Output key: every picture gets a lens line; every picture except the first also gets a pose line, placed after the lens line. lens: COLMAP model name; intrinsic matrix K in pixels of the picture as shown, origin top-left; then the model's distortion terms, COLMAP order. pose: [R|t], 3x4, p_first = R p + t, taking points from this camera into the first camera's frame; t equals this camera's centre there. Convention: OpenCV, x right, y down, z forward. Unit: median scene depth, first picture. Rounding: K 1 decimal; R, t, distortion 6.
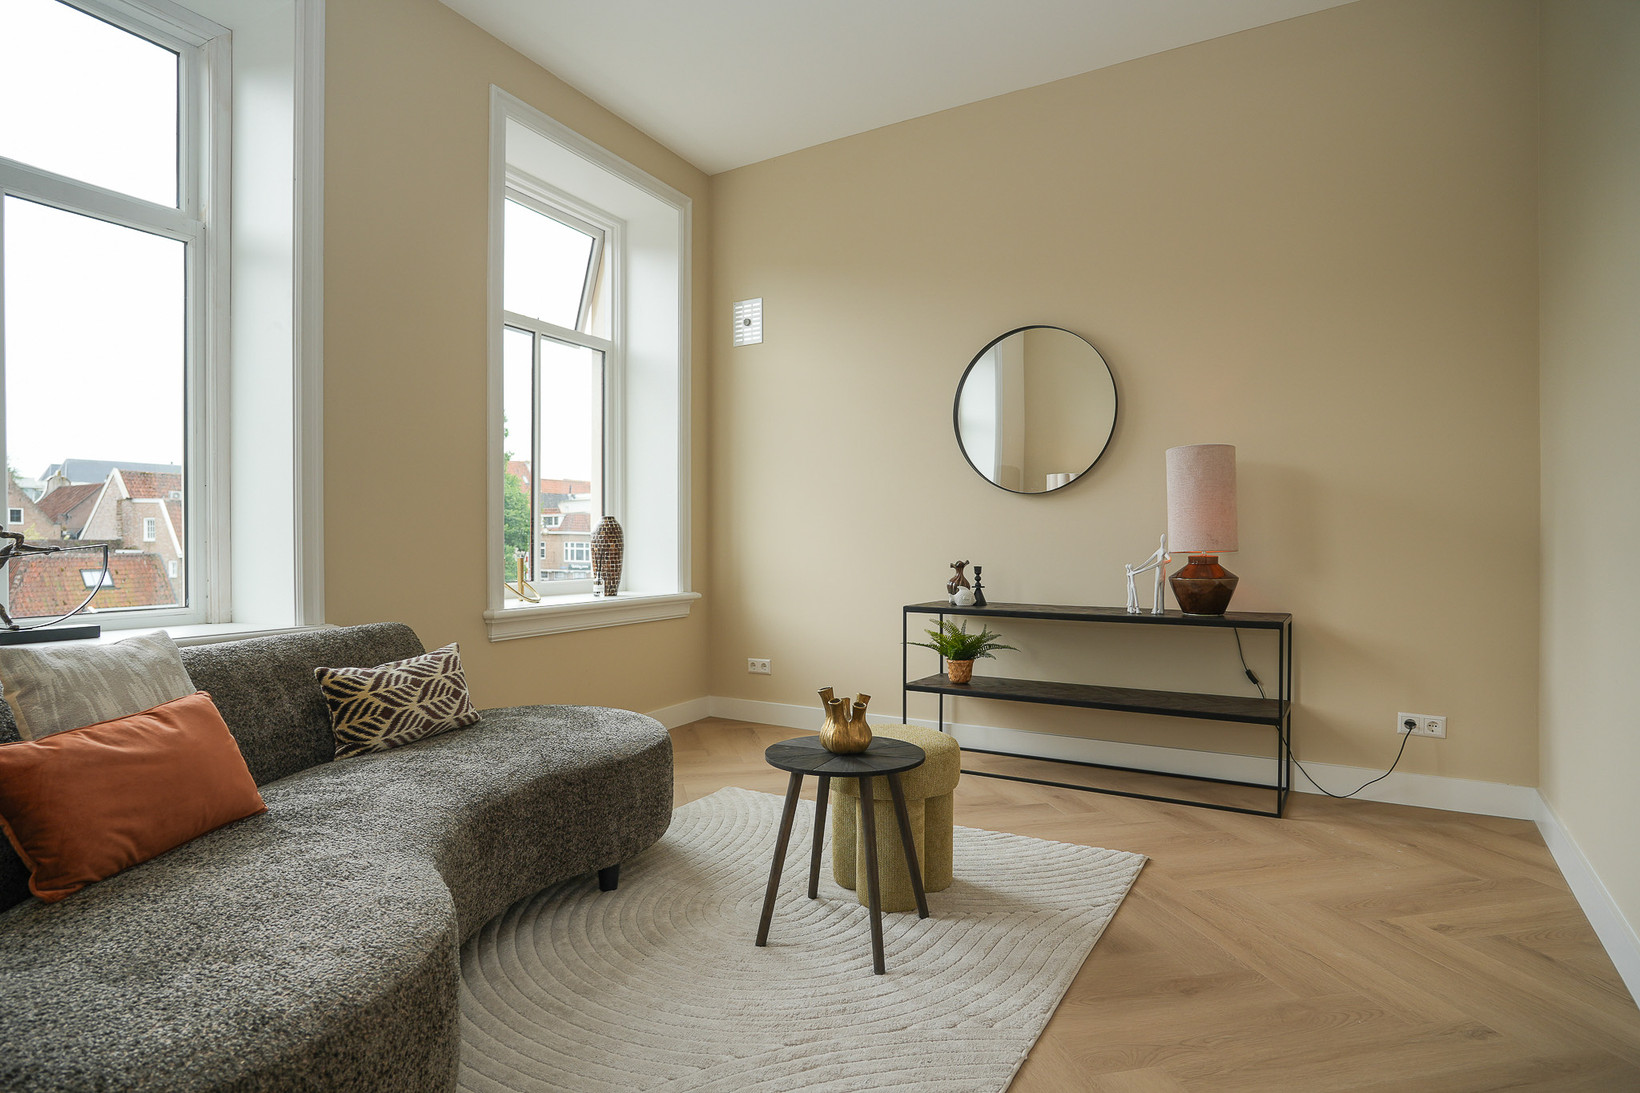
lens RADIAL K [[921.8, 0, 821.1], [0, 921.8, 545.4], [0, 0, 1]] dist [-0.038945, 0.001725]
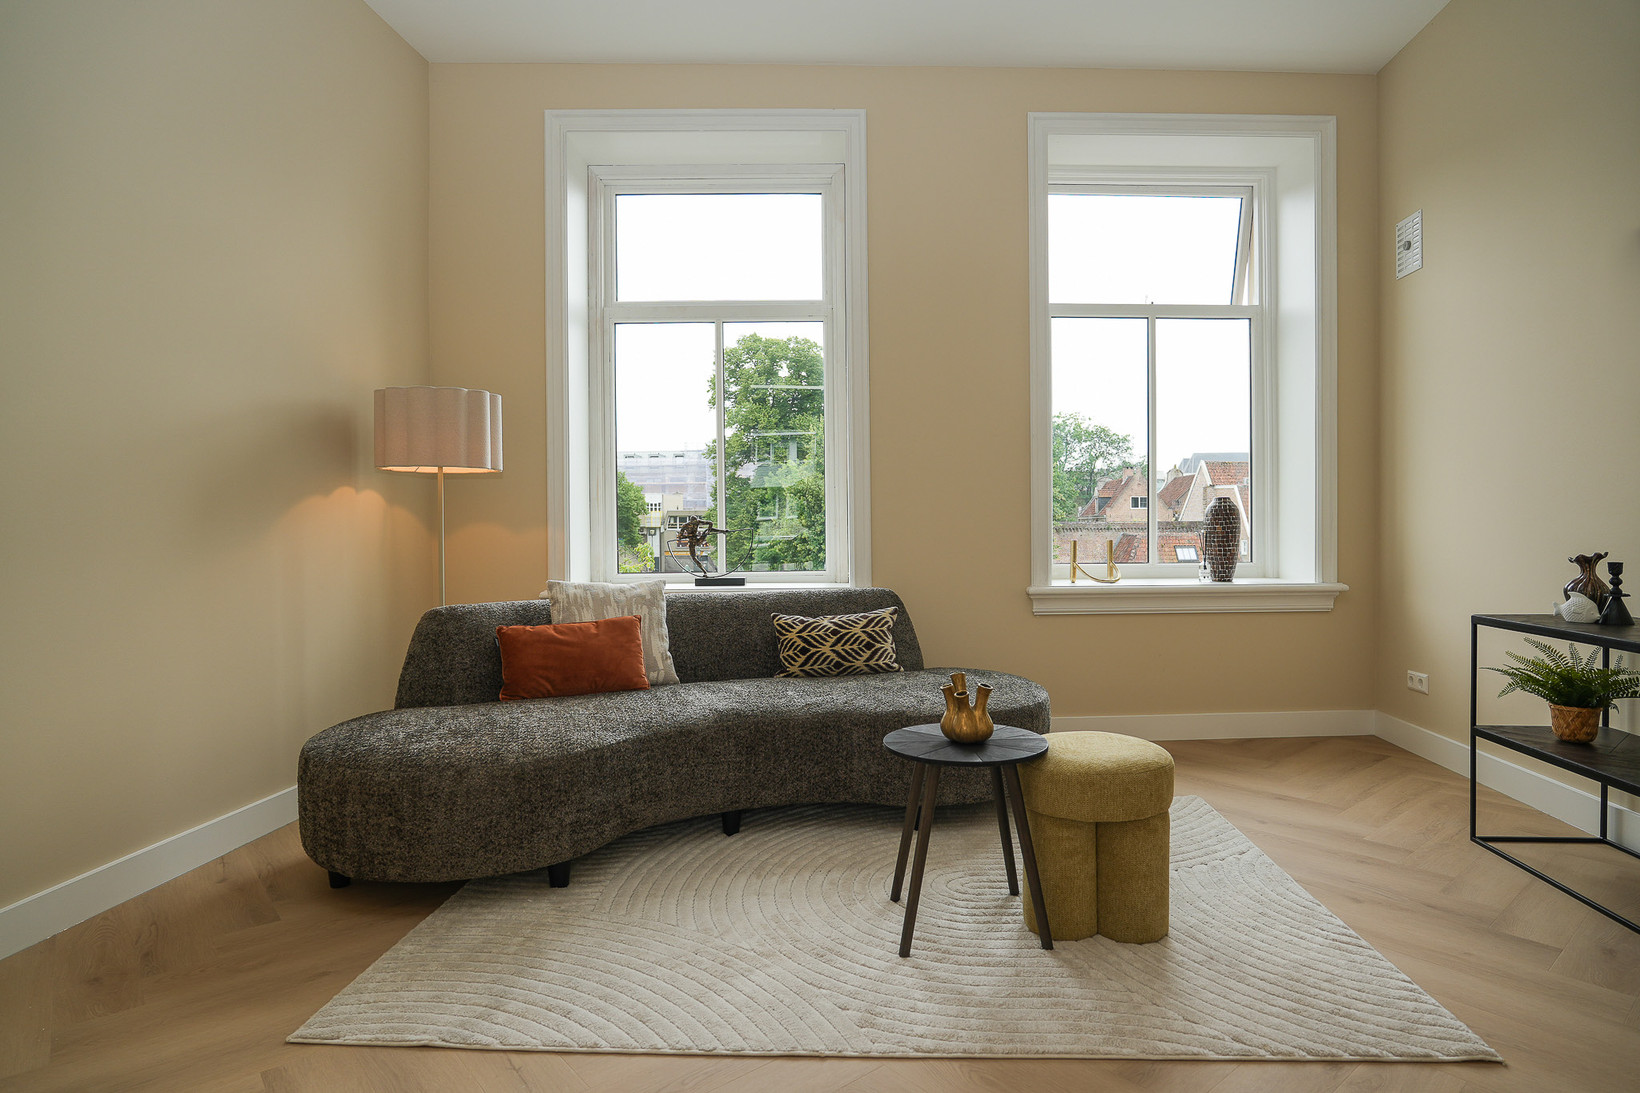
lens RADIAL K [[921.8, 0, 831.1], [0, 921.8, 544.1], [0, 0, 1]] dist [-0.038945, 0.001725]
pose [[0.447740, 0.016020, -0.894020, 0.482094], [0.002606, 0.999812, 0.019221, -0.002955], [0.894160, -0.010935, 0.447614, 0.251580]]
